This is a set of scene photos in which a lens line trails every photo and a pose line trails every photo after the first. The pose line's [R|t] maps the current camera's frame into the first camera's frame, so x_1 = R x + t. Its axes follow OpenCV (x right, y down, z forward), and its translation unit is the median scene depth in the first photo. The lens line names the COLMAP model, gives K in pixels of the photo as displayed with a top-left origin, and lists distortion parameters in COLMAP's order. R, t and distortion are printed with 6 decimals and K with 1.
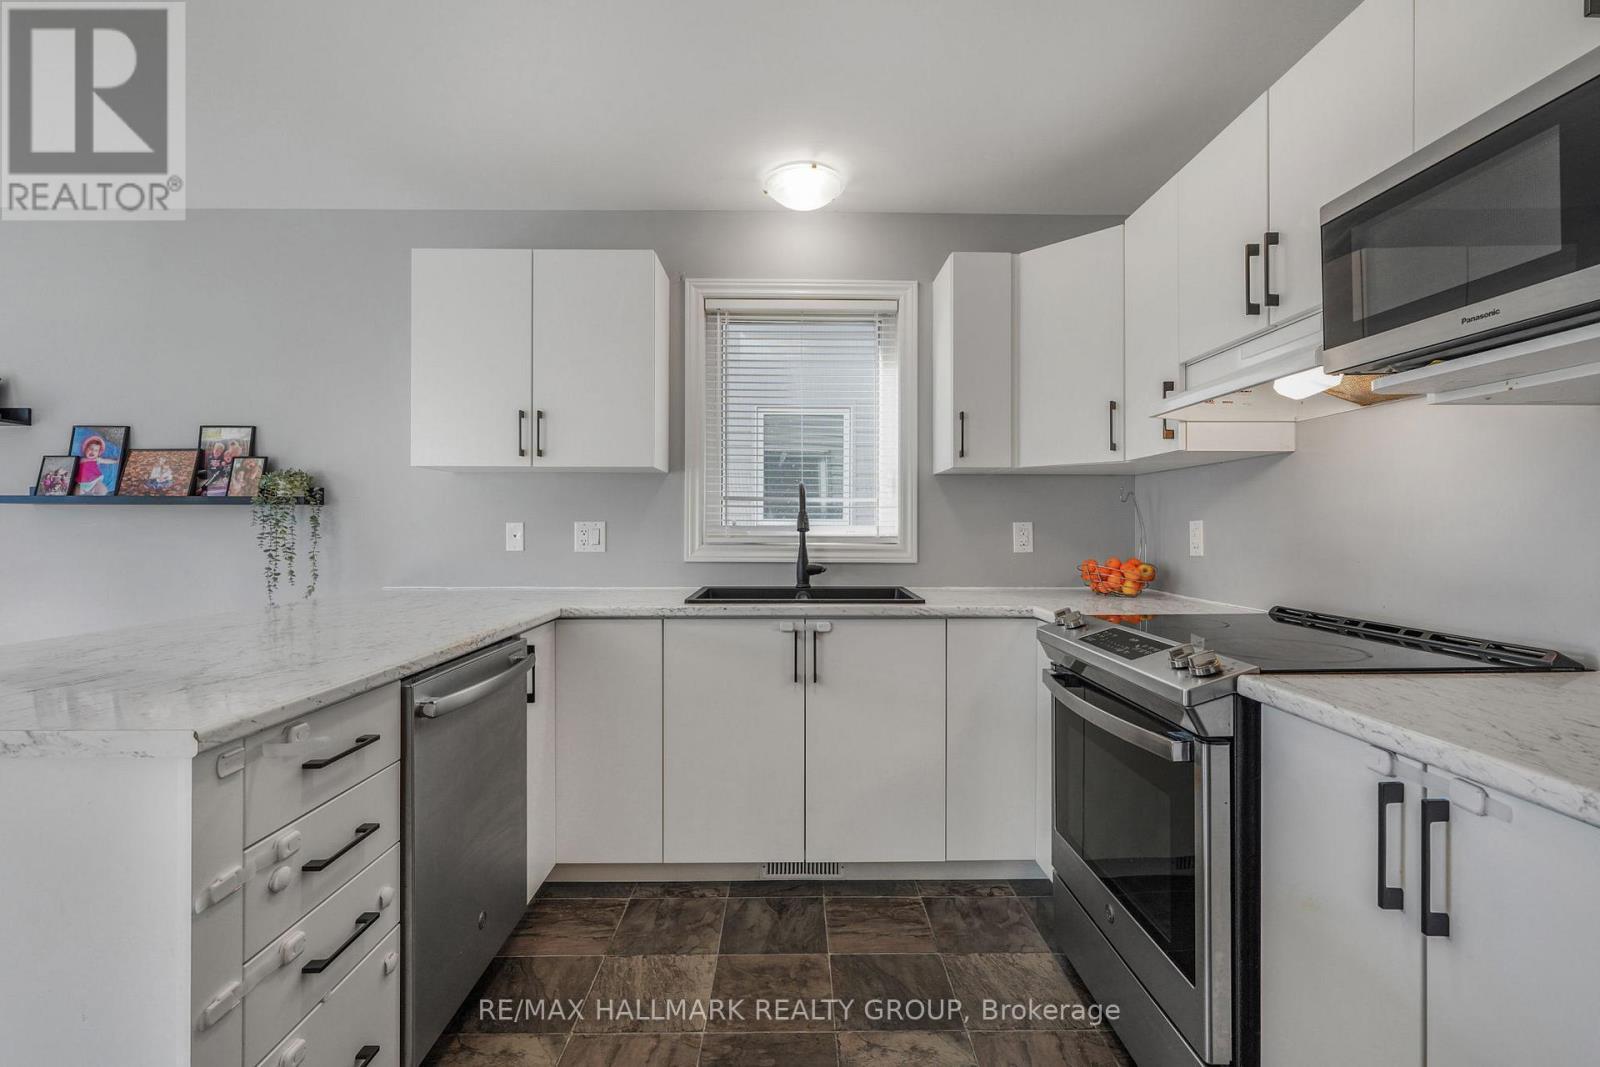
lens RADIAL K [[724.9, 0, 801.3], [0, 724.9, 523.9], [0, 0, 1]] dist [-0.003668, 0.001357]
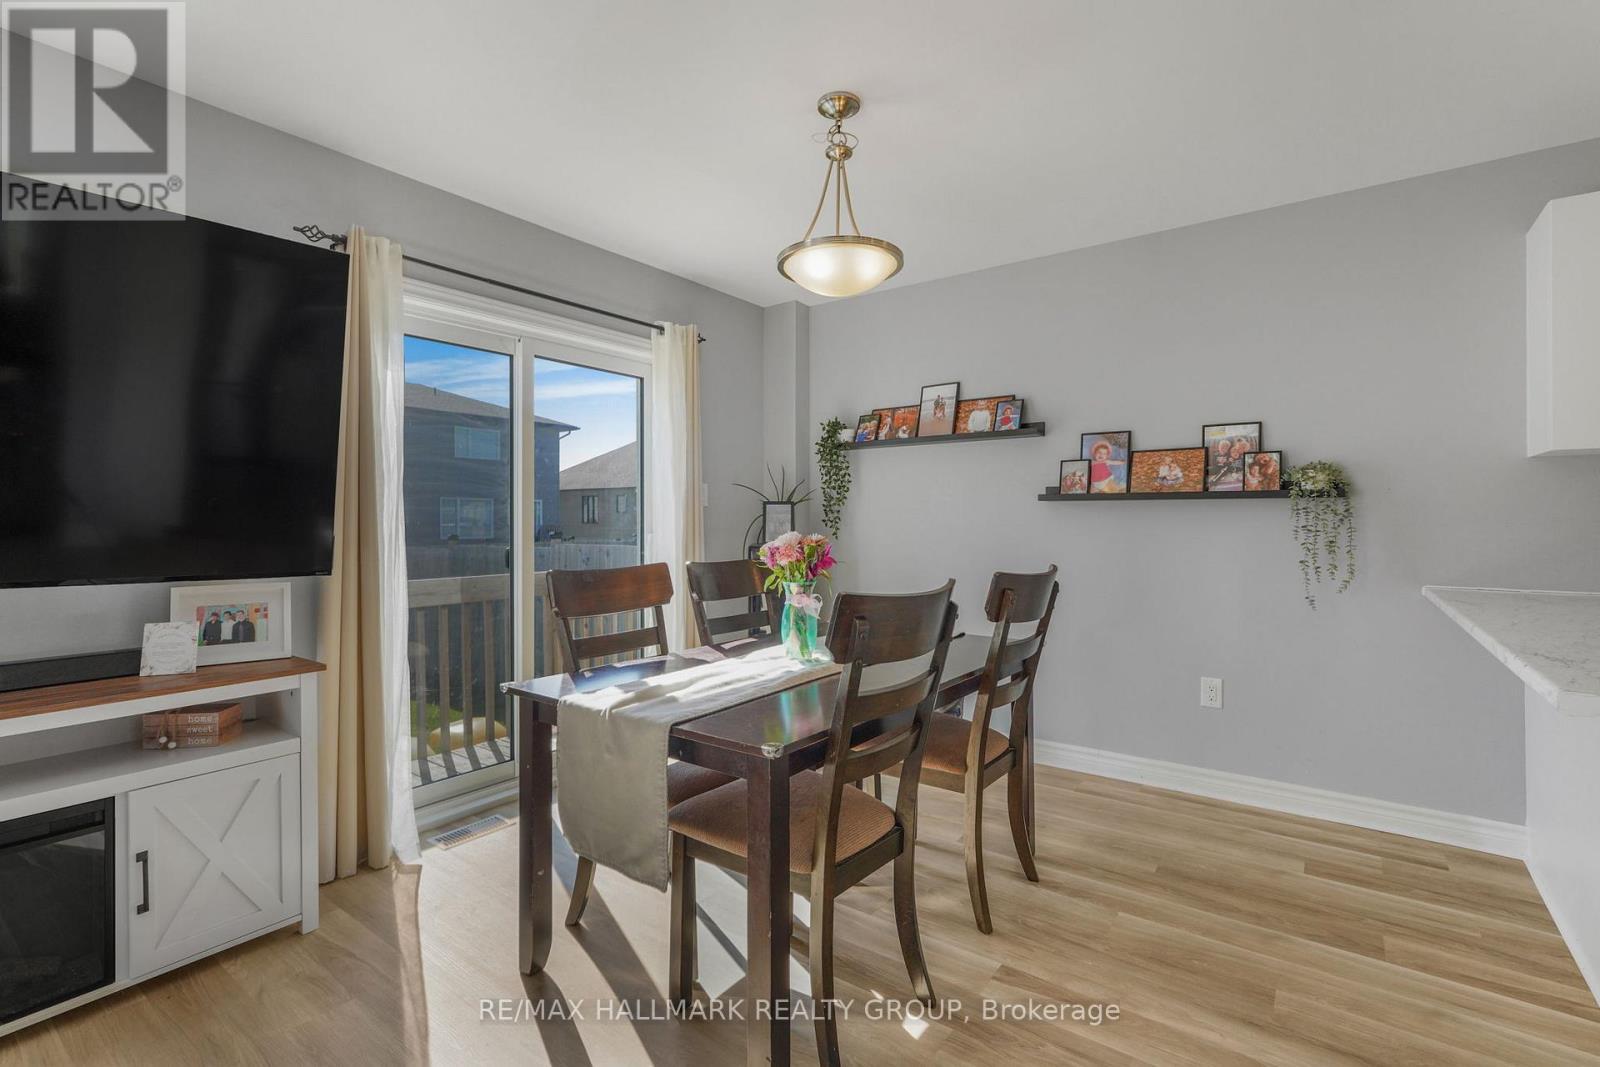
lens RADIAL K [[728.1, 0, 802.6], [0, 728.1, 516.7], [0, 0, 1]] dist [-0.004020, -0.000027]
pose [[0.798941, -0.002795, -0.601403, -0.774992], [0.004258, 0.999990, 0.001010, -0.005171], [0.601395, -0.003368, 0.798945, -0.251878]]
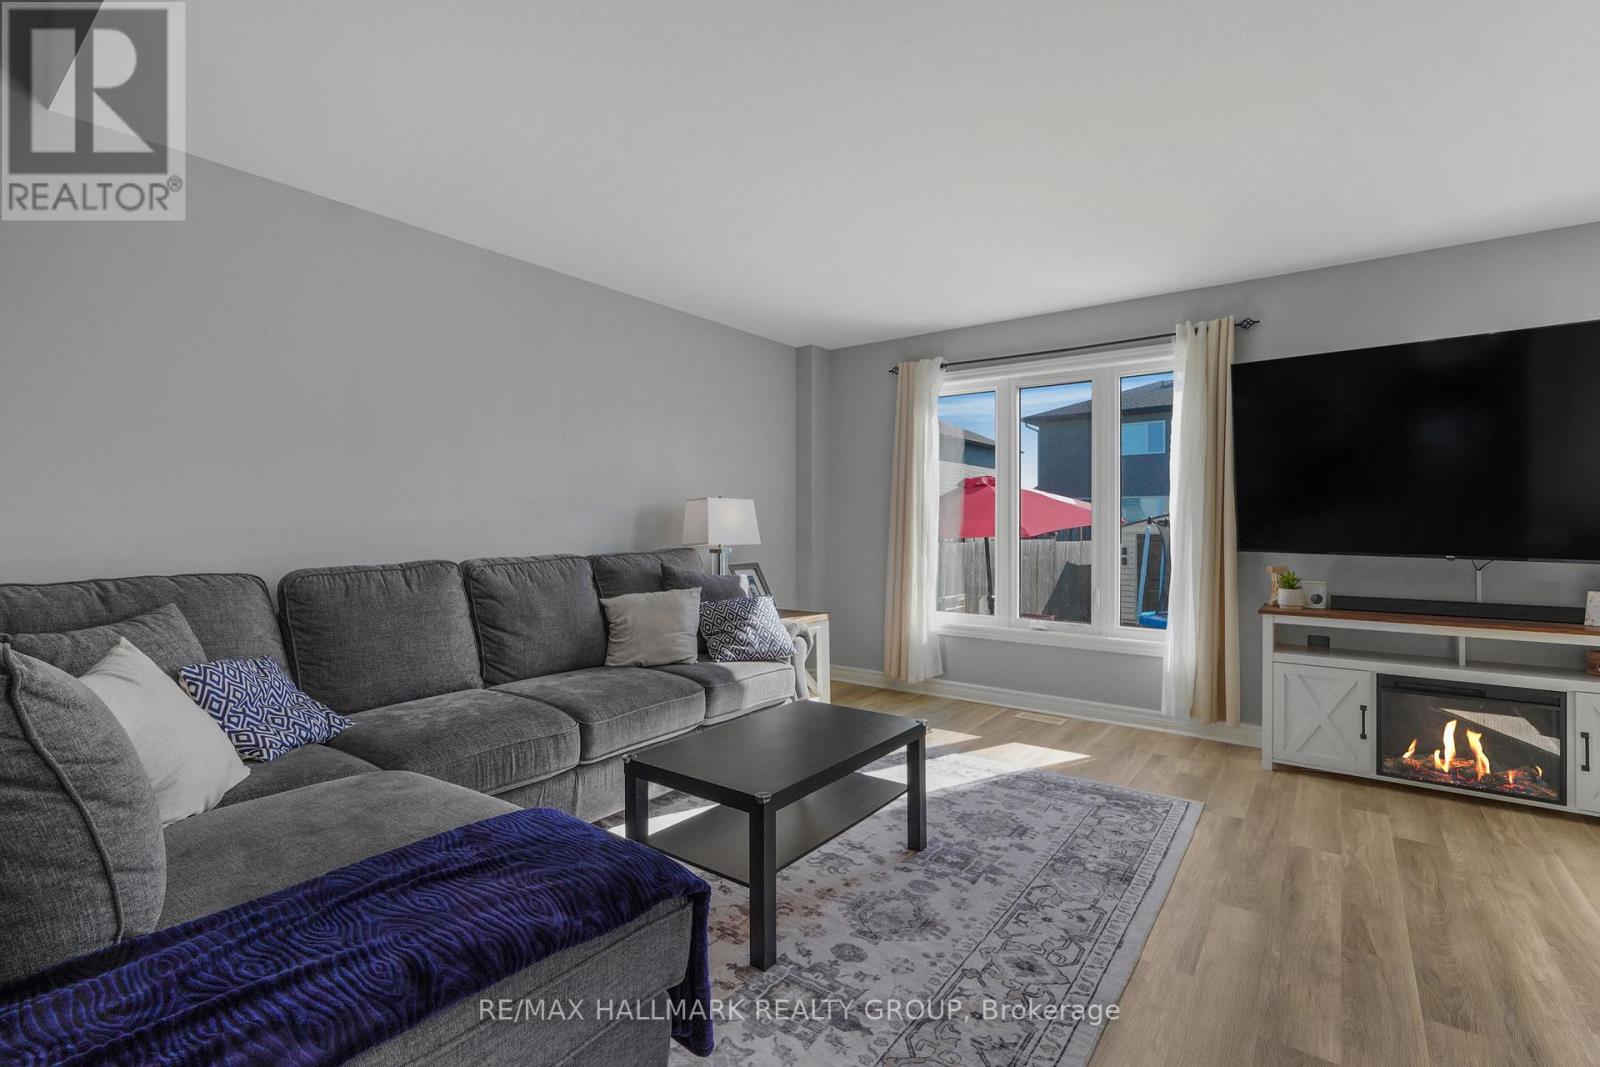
lens RADIAL K [[728.1, 0, 802.6], [0, 728.1, 516.7], [0, 0, 1]] dist [-0.004020, -0.000027]
pose [[-0.605228, -0.008225, -0.796009, -0.095190], [0.000629, 0.999941, -0.010811, 0.000703], [0.796052, -0.007044, -0.605188, -0.357173]]
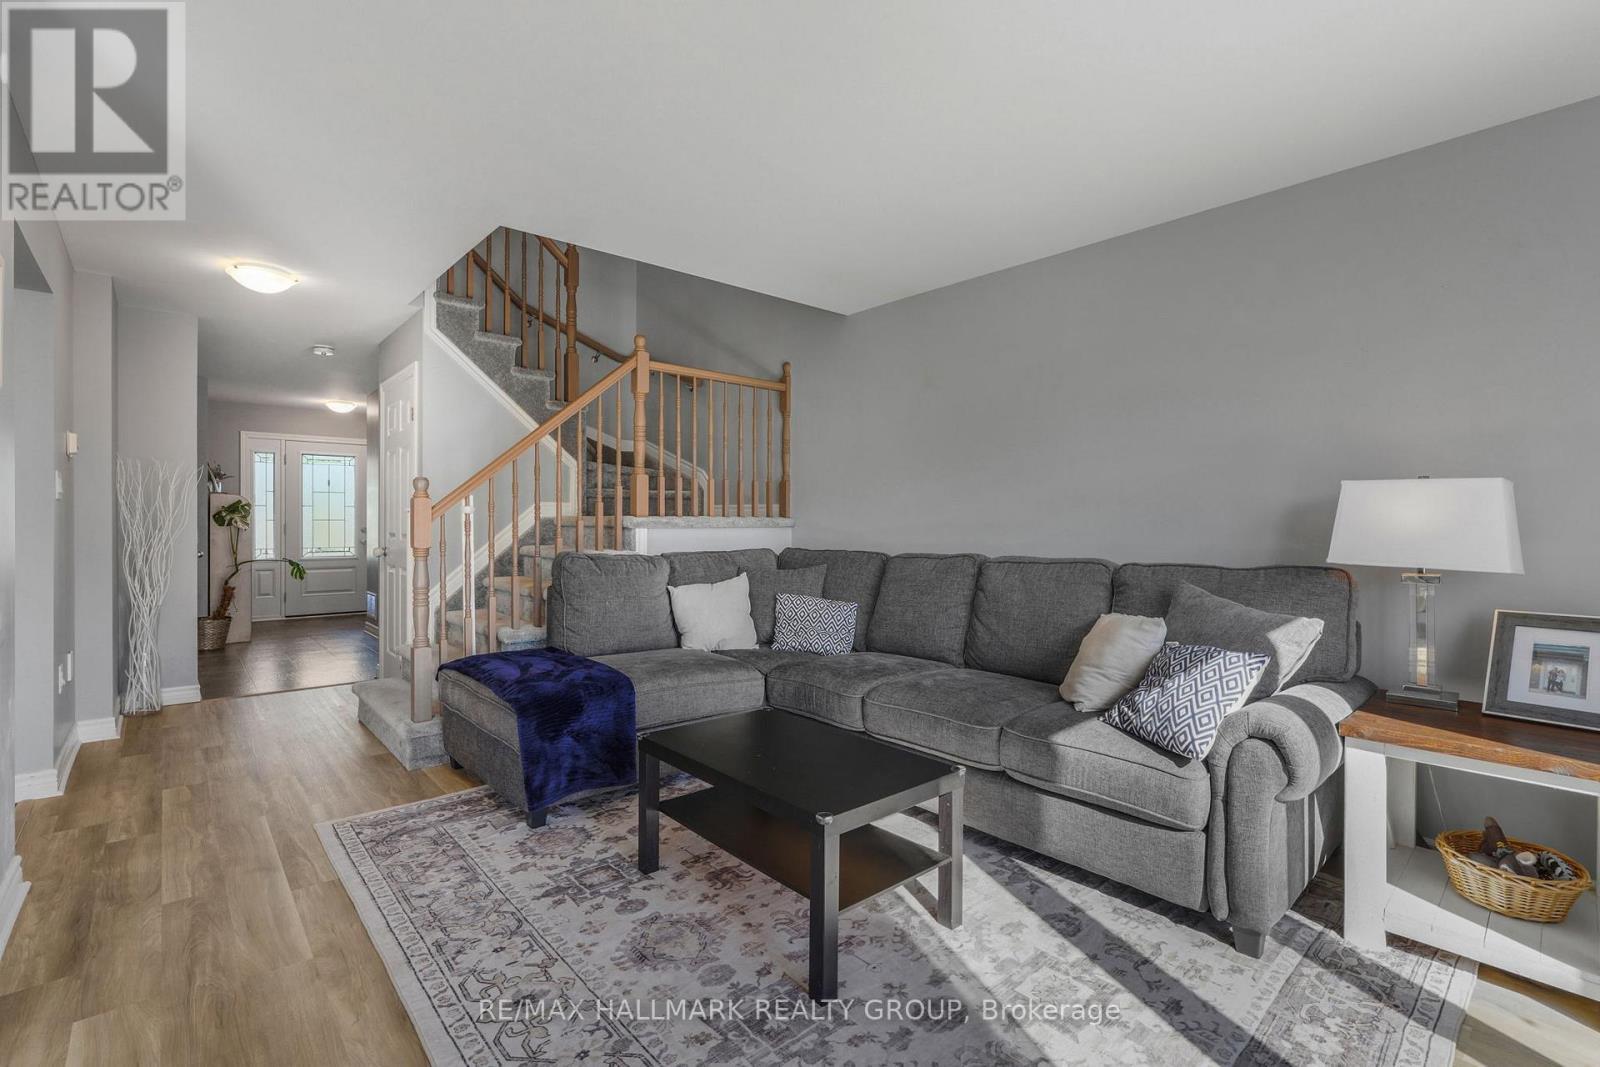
lens RADIAL K [[731.7, 0, 797.2], [0, 731.7, 527.2], [0, 0, 1]] dist [-0.003809, 0.000280]
pose [[-0.645611, -0.010541, 0.763594, -1.547299], [-0.005555, 0.999943, 0.009106, -0.003179], [-0.763647, 0.001637, -0.645632, -0.380216]]
